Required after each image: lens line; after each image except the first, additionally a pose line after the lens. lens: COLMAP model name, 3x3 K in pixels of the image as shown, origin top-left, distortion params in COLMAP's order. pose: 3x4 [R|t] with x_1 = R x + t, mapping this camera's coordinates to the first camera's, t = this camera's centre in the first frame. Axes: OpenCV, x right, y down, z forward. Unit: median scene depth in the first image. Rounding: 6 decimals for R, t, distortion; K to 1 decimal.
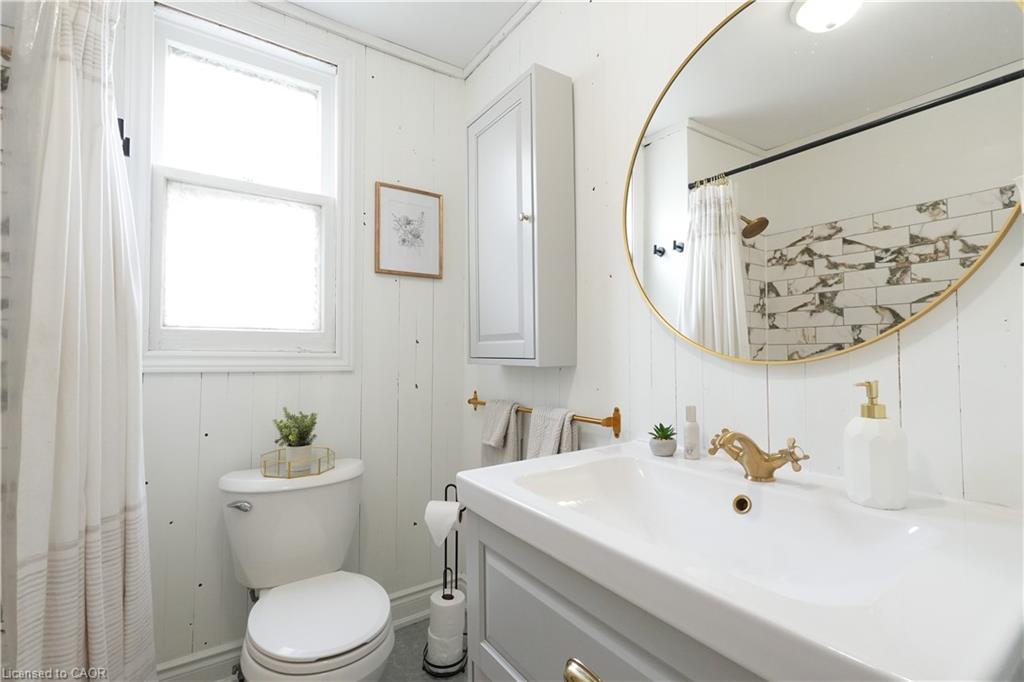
lens RADIAL K [[468.2, 0, 509.7], [0, 468.2, 343.6], [0, 0, 1]] dist [0.001599, 0.000140]
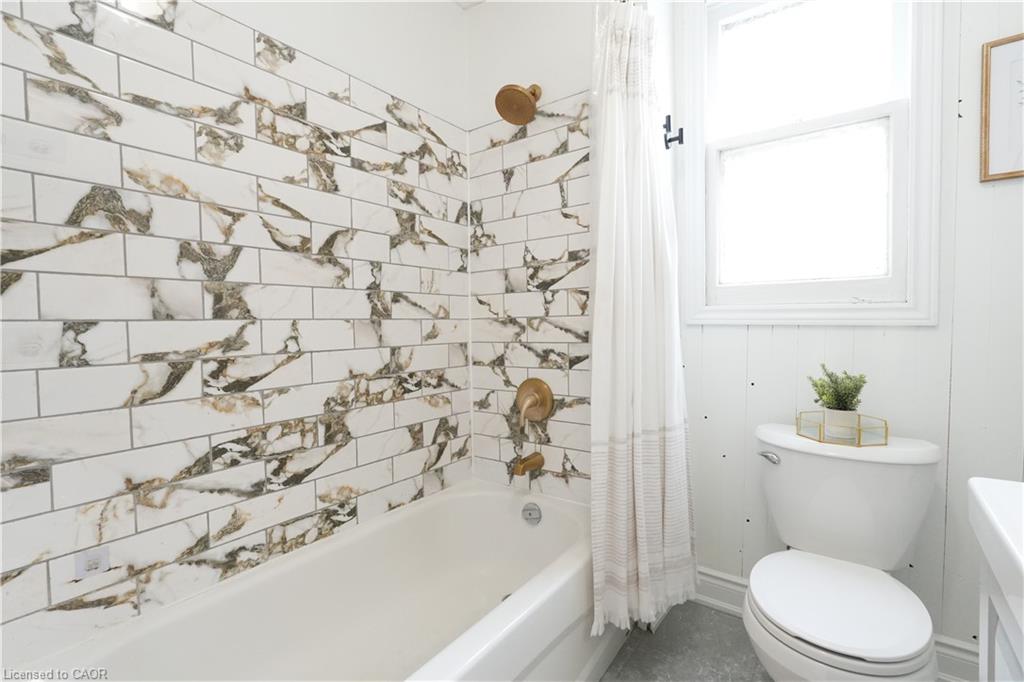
lens RADIAL K [[468.2, 0, 509.7], [0, 468.2, 340.4], [0, 0, 1]] dist [0.001599, 0.000140]
pose [[0.334397, 0.034603, -0.941797, 0.164121], [0.031838, 0.998341, 0.047984, 0.028709], [0.941895, -0.046031, 0.332740, 0.139296]]
